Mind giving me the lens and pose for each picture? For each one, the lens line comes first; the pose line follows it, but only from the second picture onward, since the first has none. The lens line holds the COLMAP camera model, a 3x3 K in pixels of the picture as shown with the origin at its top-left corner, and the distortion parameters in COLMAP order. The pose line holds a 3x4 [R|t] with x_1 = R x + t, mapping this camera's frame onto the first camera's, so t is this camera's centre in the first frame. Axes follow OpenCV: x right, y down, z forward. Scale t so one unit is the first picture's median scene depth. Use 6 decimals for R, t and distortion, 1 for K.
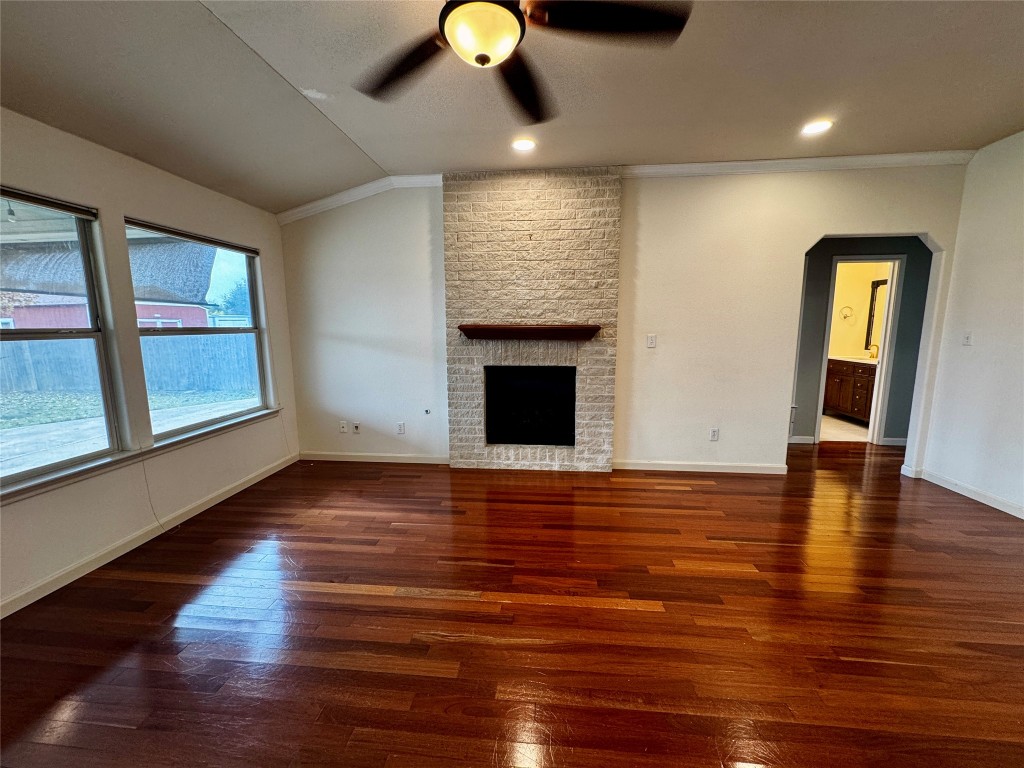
lens RADIAL K [[407.5, 0, 511.3], [0, 407.5, 384.0], [0, 0, 1]] dist [-0.001423, 0.000262]
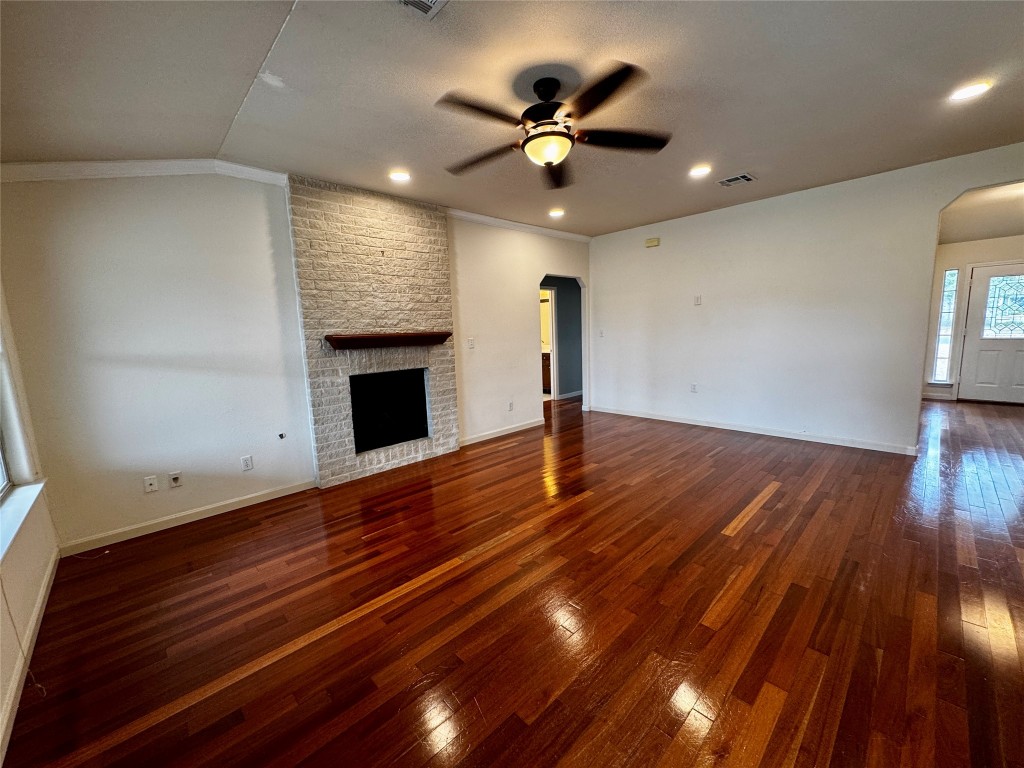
lens RADIAL K [[407.5, 0, 511.3], [0, 407.5, 384.0], [0, 0, 1]] dist [-0.001423, 0.000262]
pose [[0.650775, -0.122408, 0.749339, -0.575013], [0.142966, 0.989021, 0.037400, -0.005632], [-0.745689, 0.082791, 0.661130, 0.046262]]
